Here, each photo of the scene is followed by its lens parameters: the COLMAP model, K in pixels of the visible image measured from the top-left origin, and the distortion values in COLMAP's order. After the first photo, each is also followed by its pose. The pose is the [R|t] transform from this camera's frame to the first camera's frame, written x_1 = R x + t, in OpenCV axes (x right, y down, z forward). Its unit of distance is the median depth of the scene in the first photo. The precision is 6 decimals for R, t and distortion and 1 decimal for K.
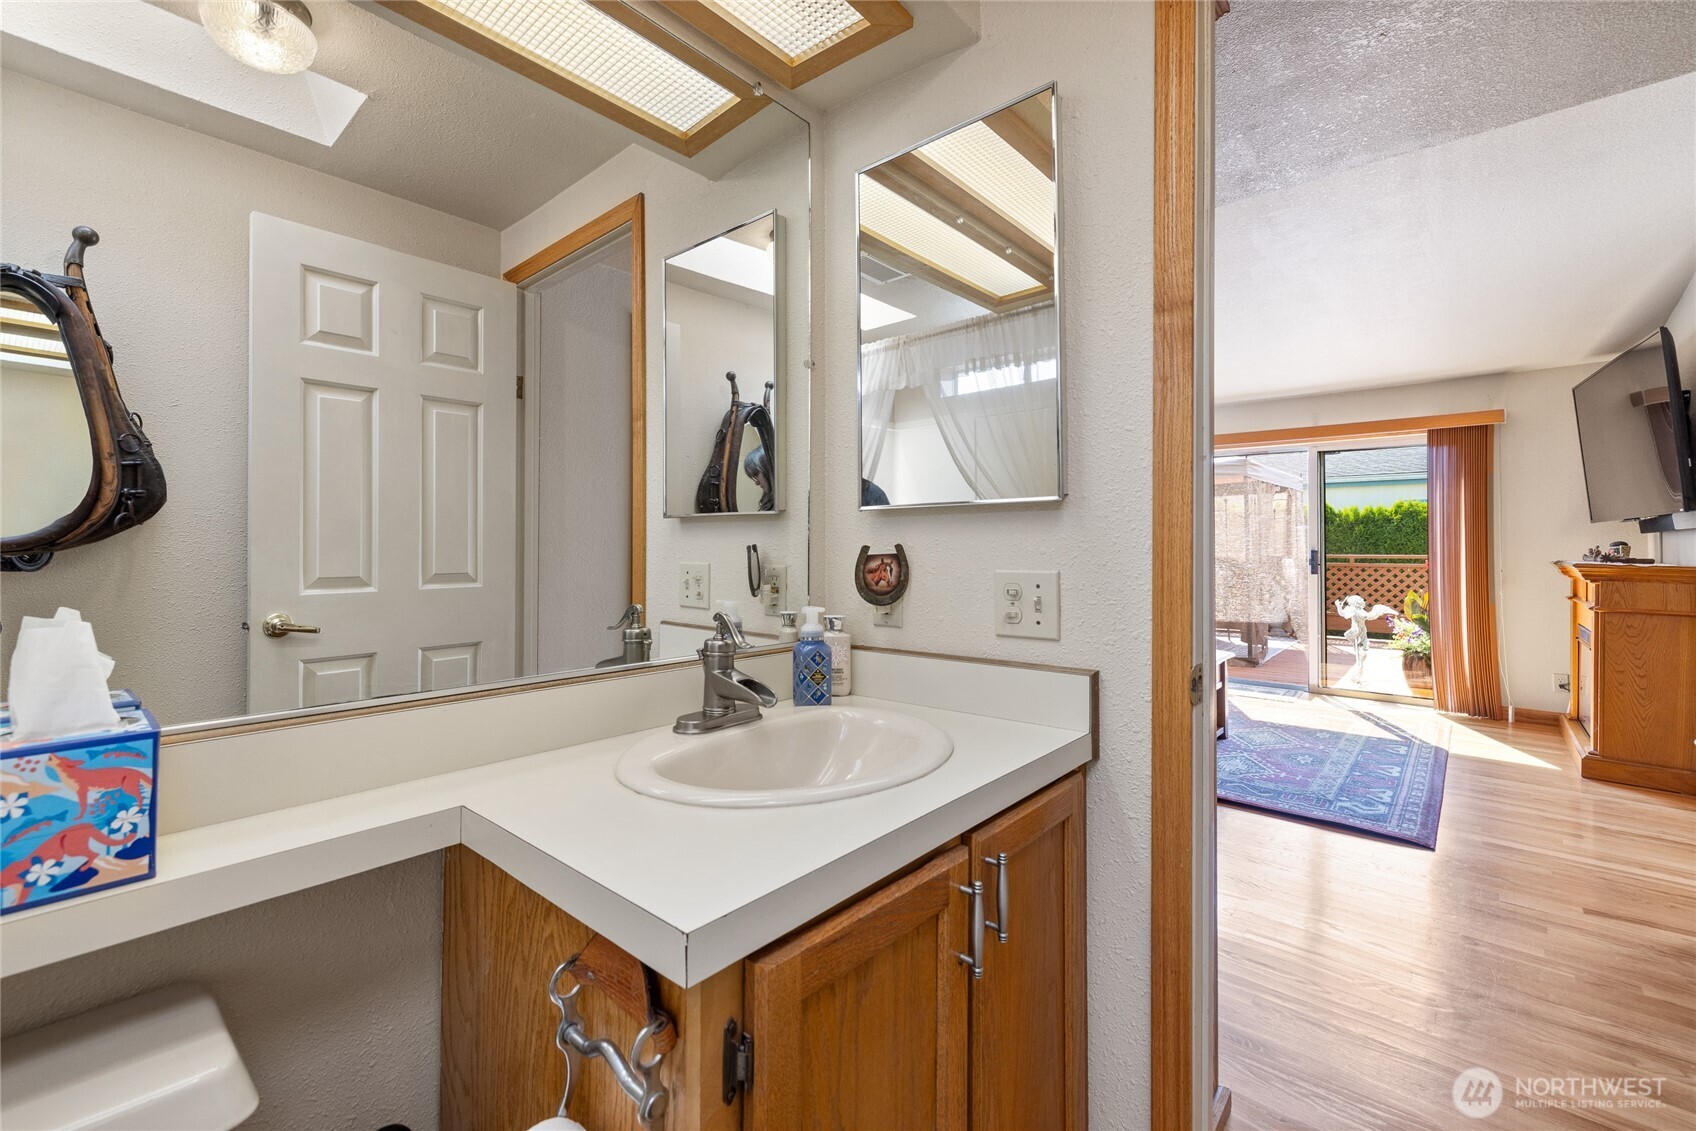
lens RADIAL K [[716.6, 0, 816.5], [0, 716.6, 551.2], [0, 0, 1]] dist [0.000019, 0.000525]
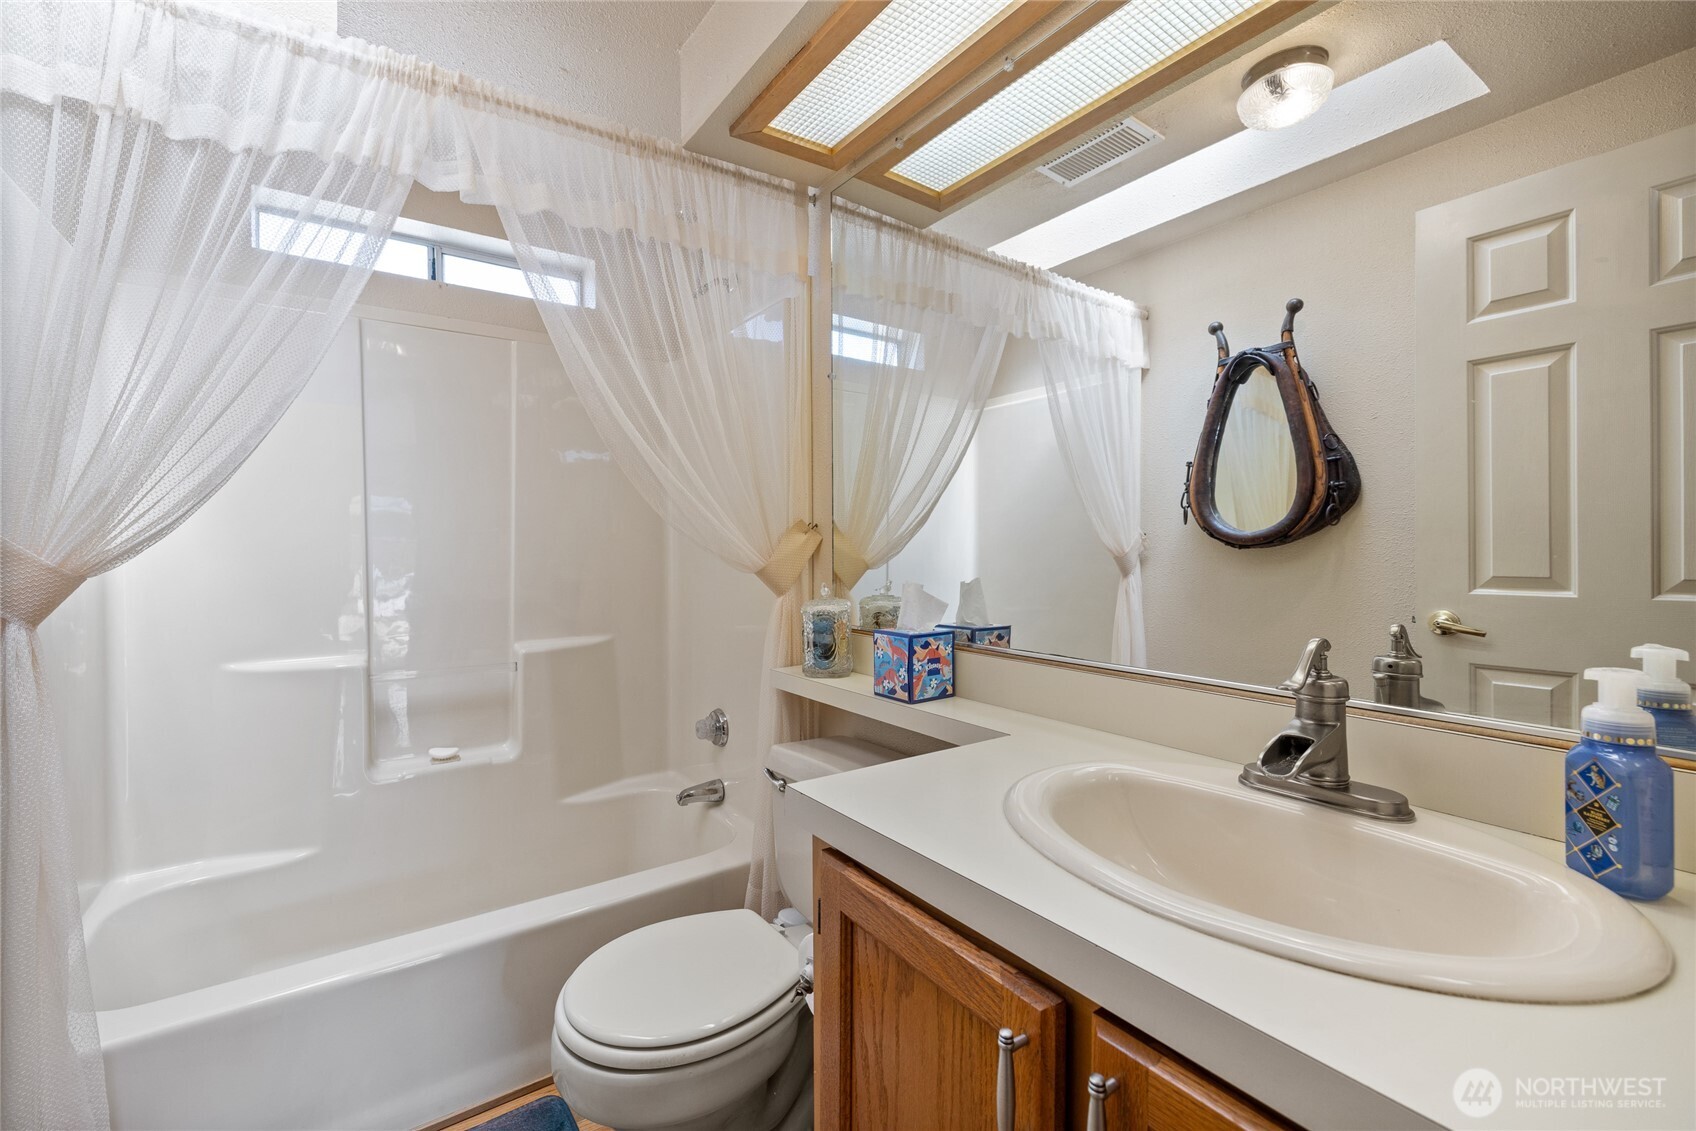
lens RADIAL K [[716.6, 0, 819.7], [0, 716.6, 549.1], [0, 0, 1]] dist [0.000019, 0.000525]
pose [[-0.247199, 0.006025, -0.968946, 0.461257], [0.004189, 0.999978, 0.005149, -0.006988], [0.968956, -0.002786, -0.247219, 0.486497]]
